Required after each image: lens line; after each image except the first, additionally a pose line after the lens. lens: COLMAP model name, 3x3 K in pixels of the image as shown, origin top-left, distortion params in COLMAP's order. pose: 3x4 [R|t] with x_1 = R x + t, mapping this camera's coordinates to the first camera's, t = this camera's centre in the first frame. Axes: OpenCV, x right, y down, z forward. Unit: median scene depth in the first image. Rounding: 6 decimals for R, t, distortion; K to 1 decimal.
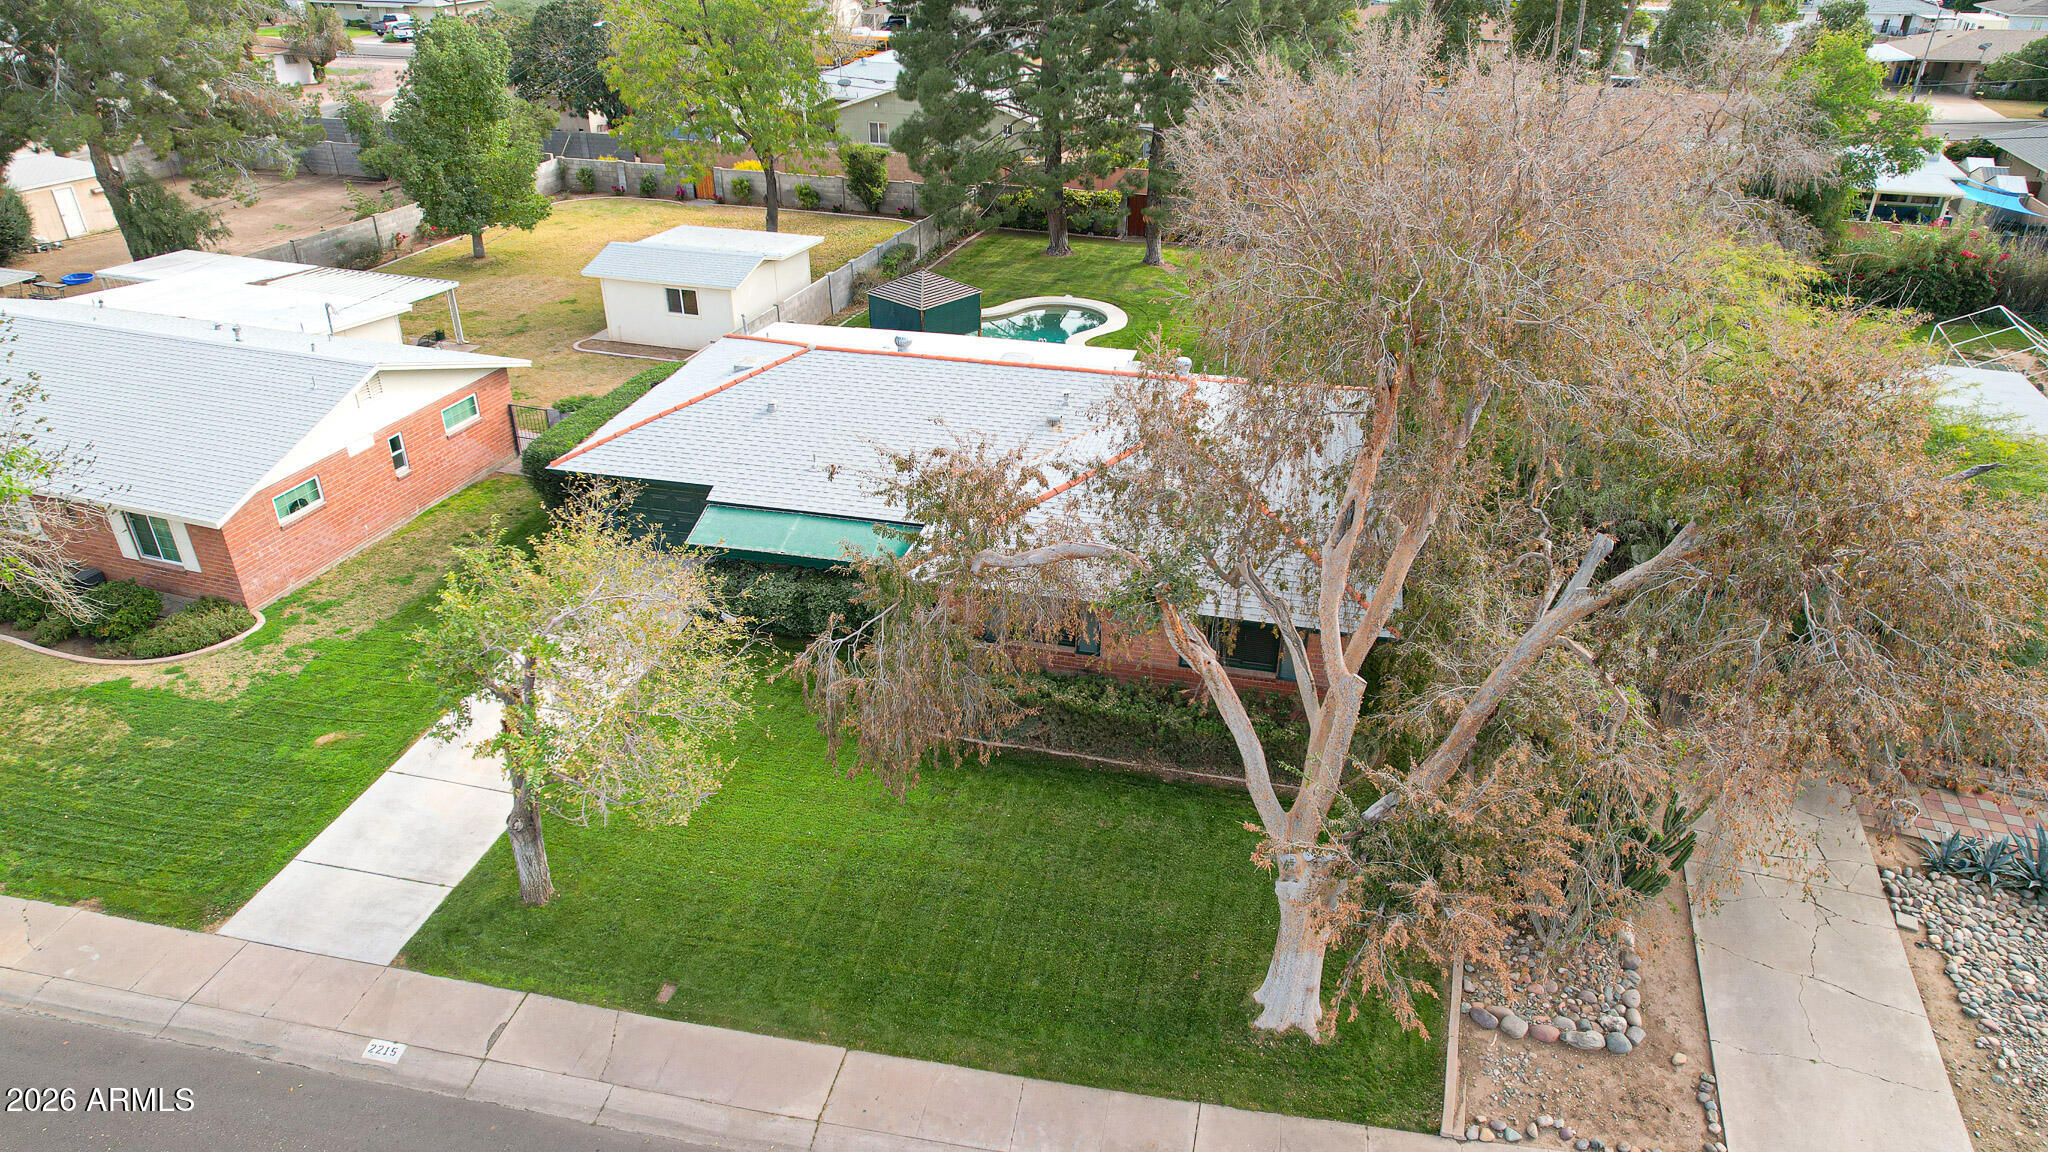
lens RADIAL K [[1318.8, 0, 1029.8], [0, 1318.8, 580.8], [0, 0, 1]] dist [-0.072874, 0.064776]
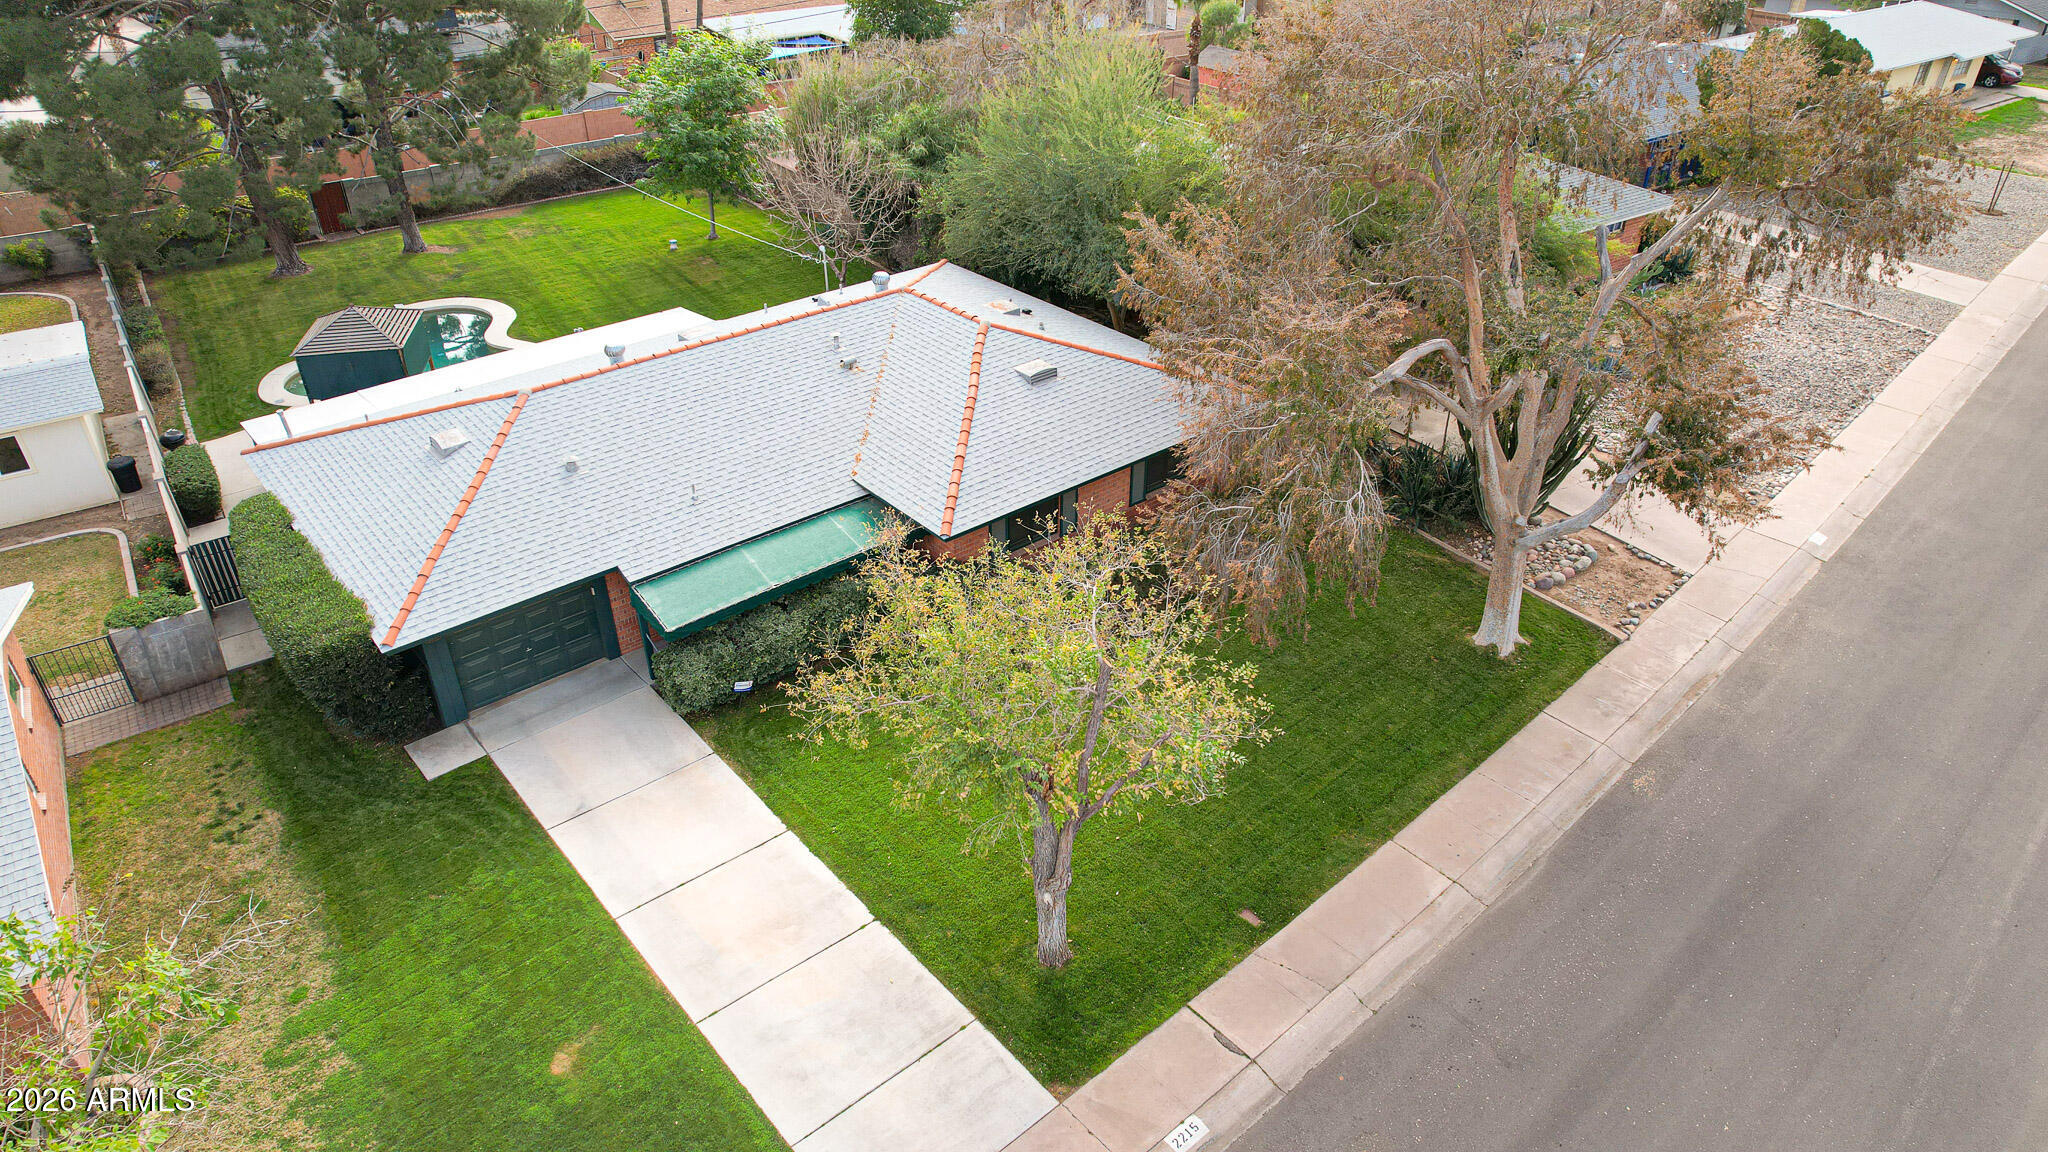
lens RADIAL K [[1281.0, 0, 1028.6], [0, 1281.0, 611.0], [0, 0, 1]] dist [-0.018084, 0.000640]
pose [[0.593876, -0.448240, 0.668126, -0.728240], [0.392058, 0.886388, 0.246182, -0.164583], [-0.702568, 0.115742, 0.702141, 0.298286]]
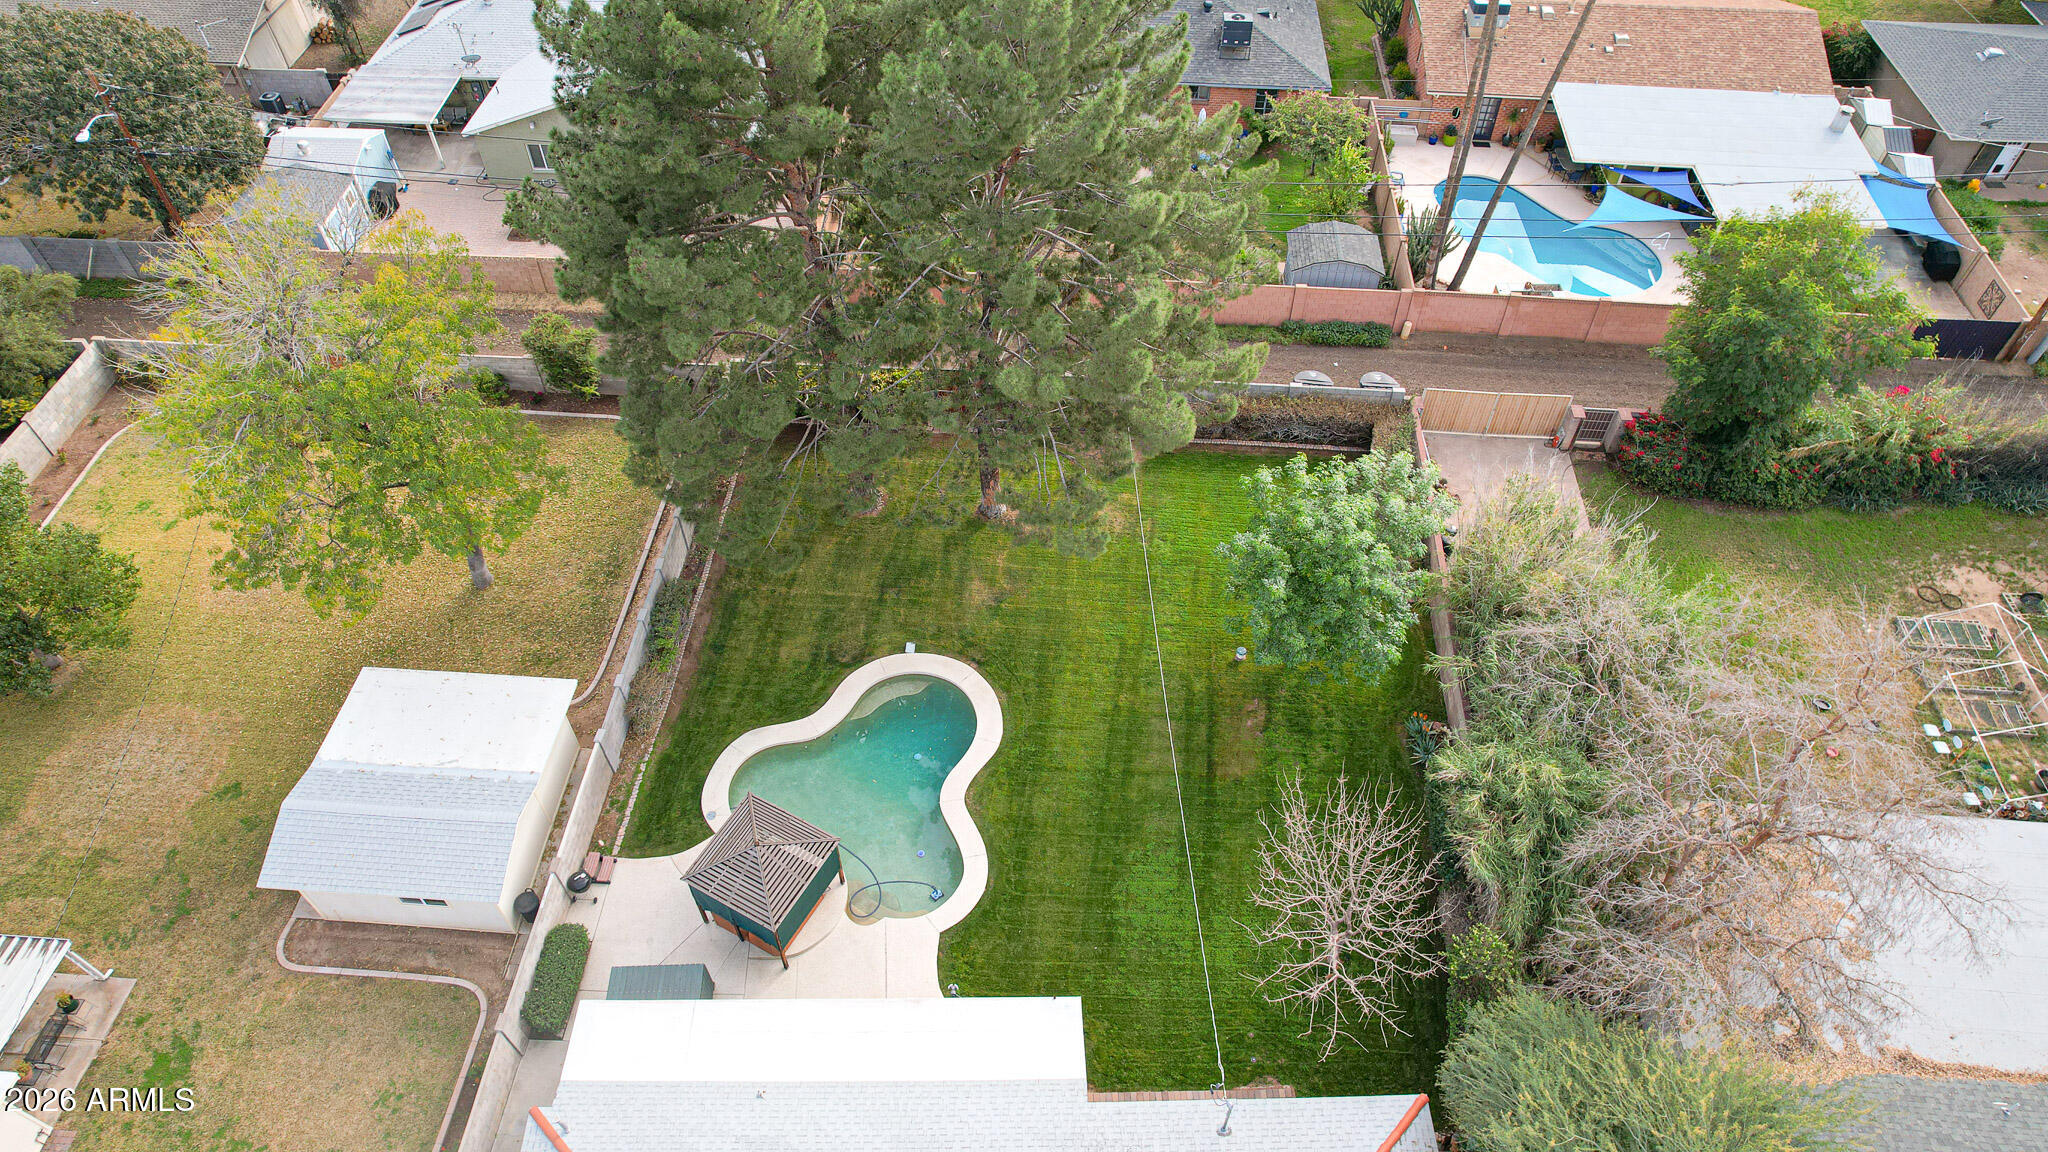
lens RADIAL K [[1318.8, 0, 1029.8], [0, 1318.8, 580.8], [0, 0, 1]] dist [-0.072874, 0.064776]
pose [[0.968919, -0.187475, 0.161394, -0.039275], [0.119533, 0.926020, 0.358050, -1.022925], [-0.216580, -0.327629, 0.919648, 0.564416]]
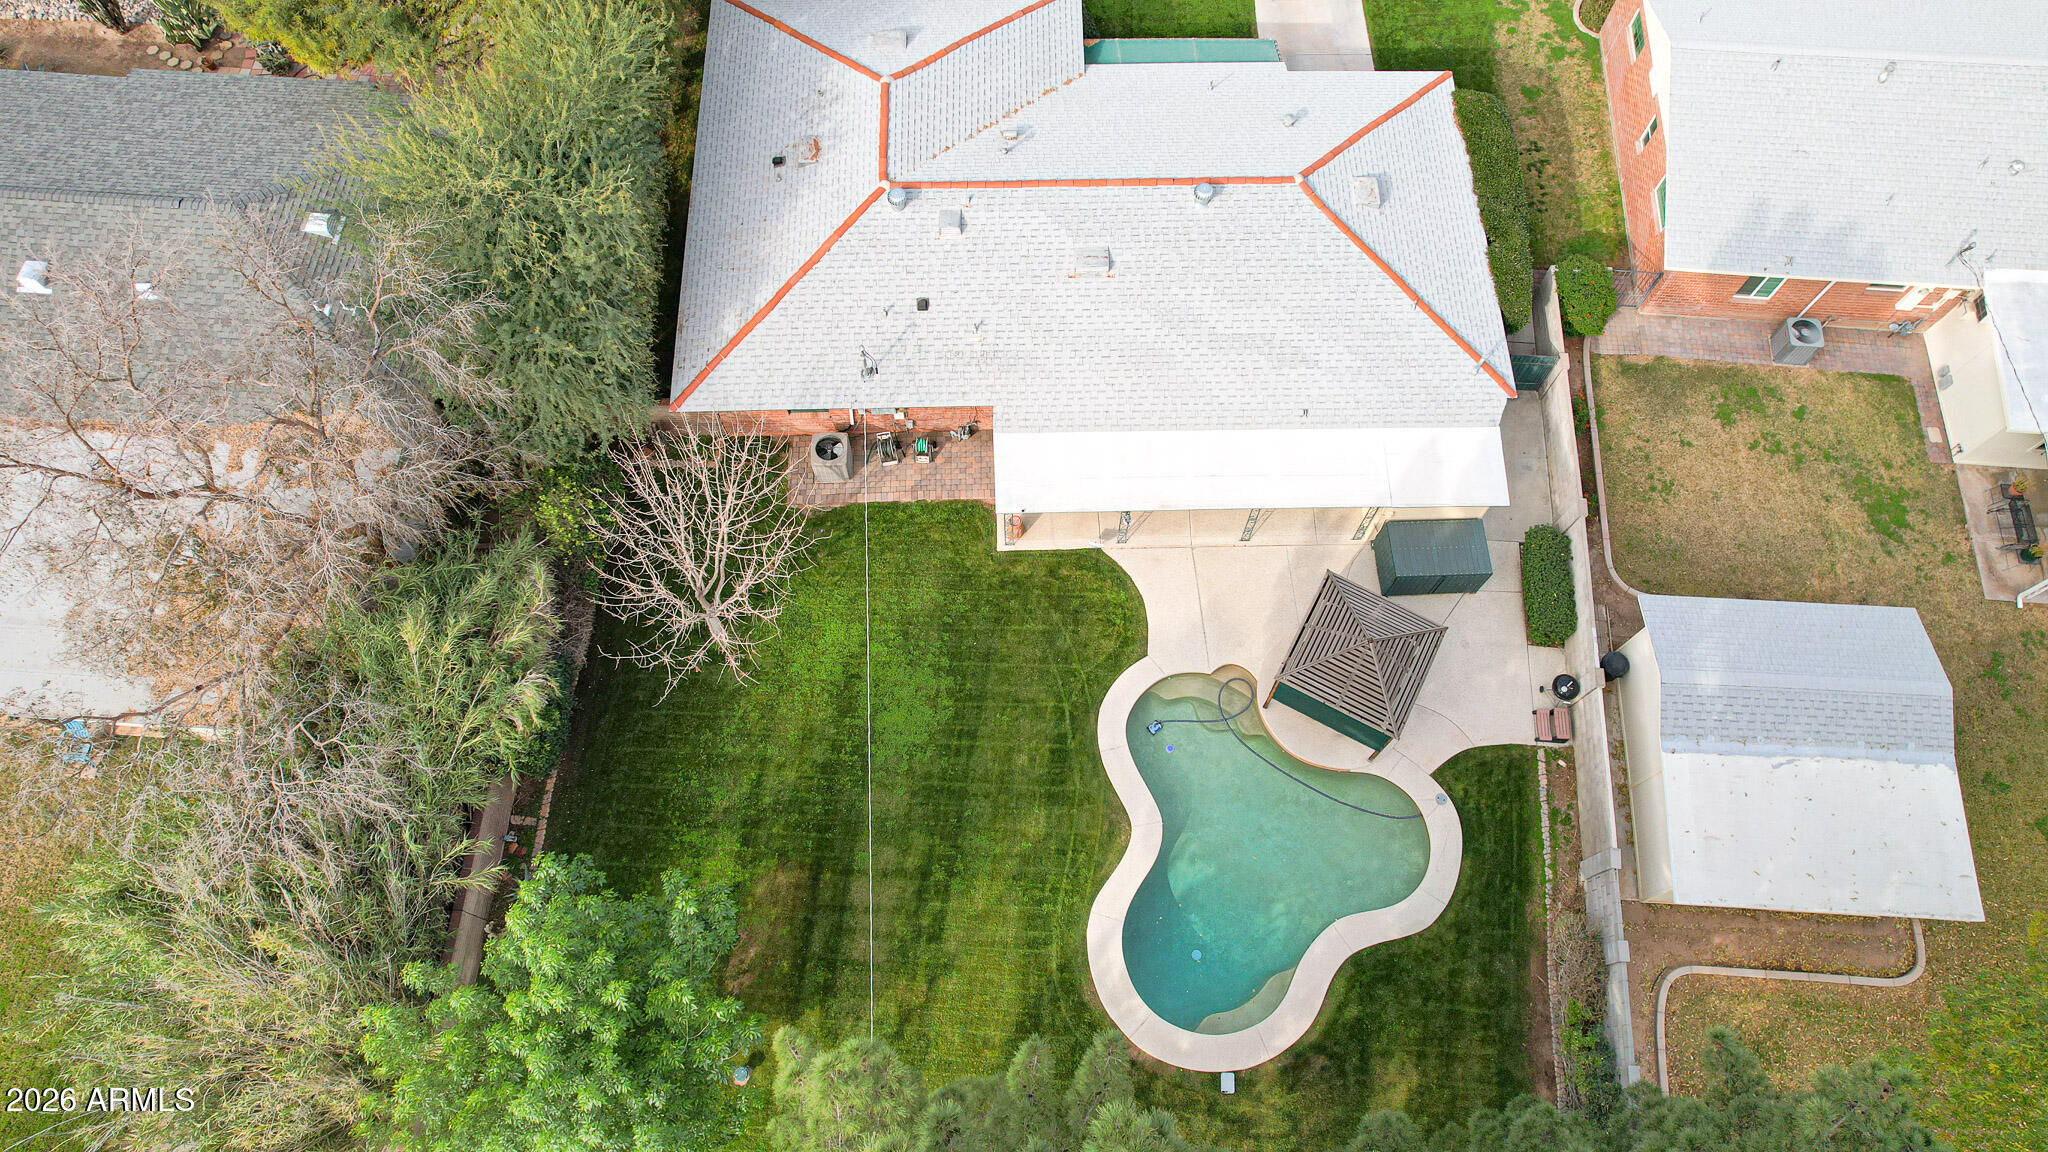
lens RADIAL K [[1318.8, 0, 1029.8], [0, 1318.8, 580.8], [0, 0, 1]] dist [-0.072874, 0.064776]
pose [[-0.967890, 0.227878, -0.106119, 0.228397], [-0.128791, -0.087003, 0.987848, -1.382995], [0.215876, 0.969795, 0.113558, 1.438118]]
